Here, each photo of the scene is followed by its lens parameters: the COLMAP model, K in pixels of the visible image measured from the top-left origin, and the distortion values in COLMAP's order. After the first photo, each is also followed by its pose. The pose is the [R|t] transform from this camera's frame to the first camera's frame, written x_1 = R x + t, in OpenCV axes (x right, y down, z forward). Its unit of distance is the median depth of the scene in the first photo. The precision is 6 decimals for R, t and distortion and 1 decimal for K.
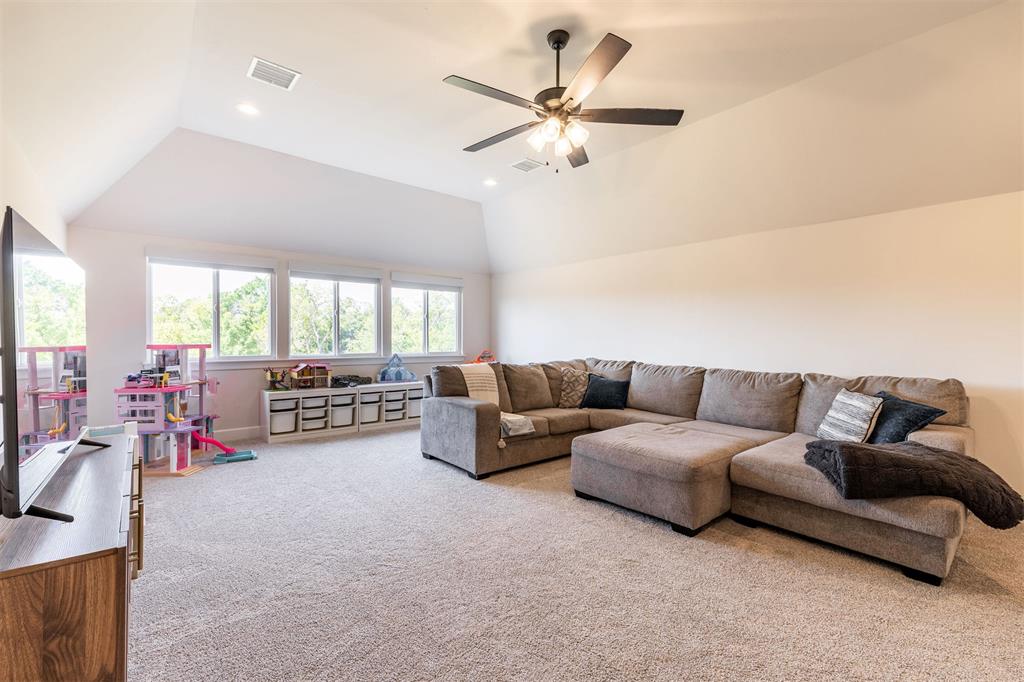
lens RADIAL K [[456.1, 0, 514.4], [0, 456.1, 330.7], [0, 0, 1]] dist [0.001069, 0.000643]
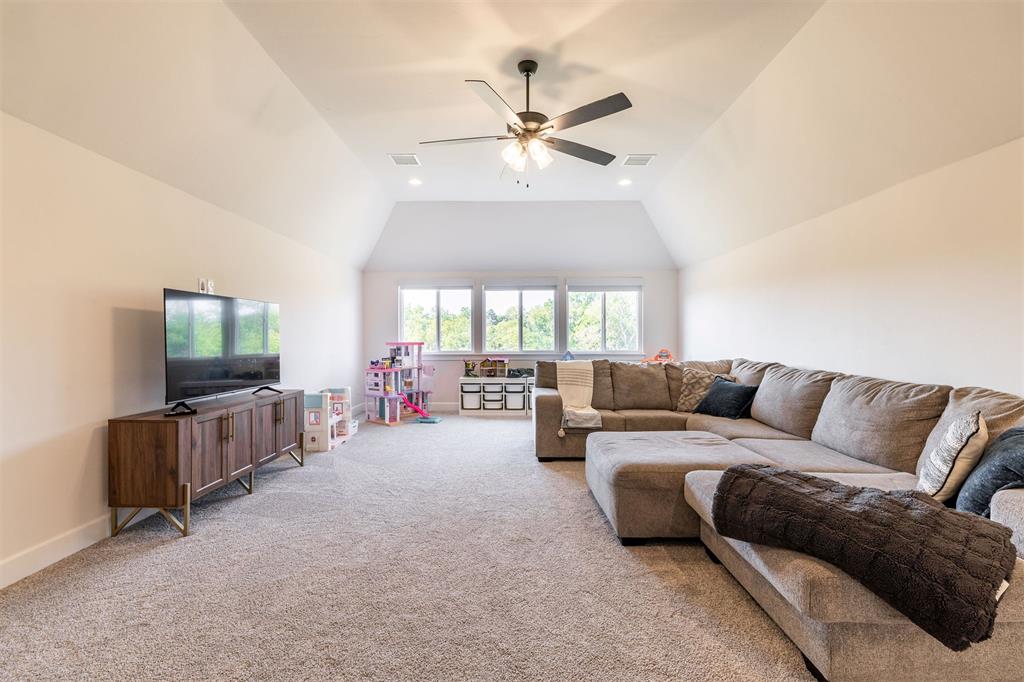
lens RADIAL K [[446.6, 0, 486.1], [0, 446.6, 328.5], [0, 0, 1]] dist [0.000688, -0.000032]
pose [[0.741542, -0.020071, -0.670606, 0.423323], [0.016449, 0.999796, -0.011735, 0.006025], [0.670705, -0.002329, 0.741721, 0.068015]]
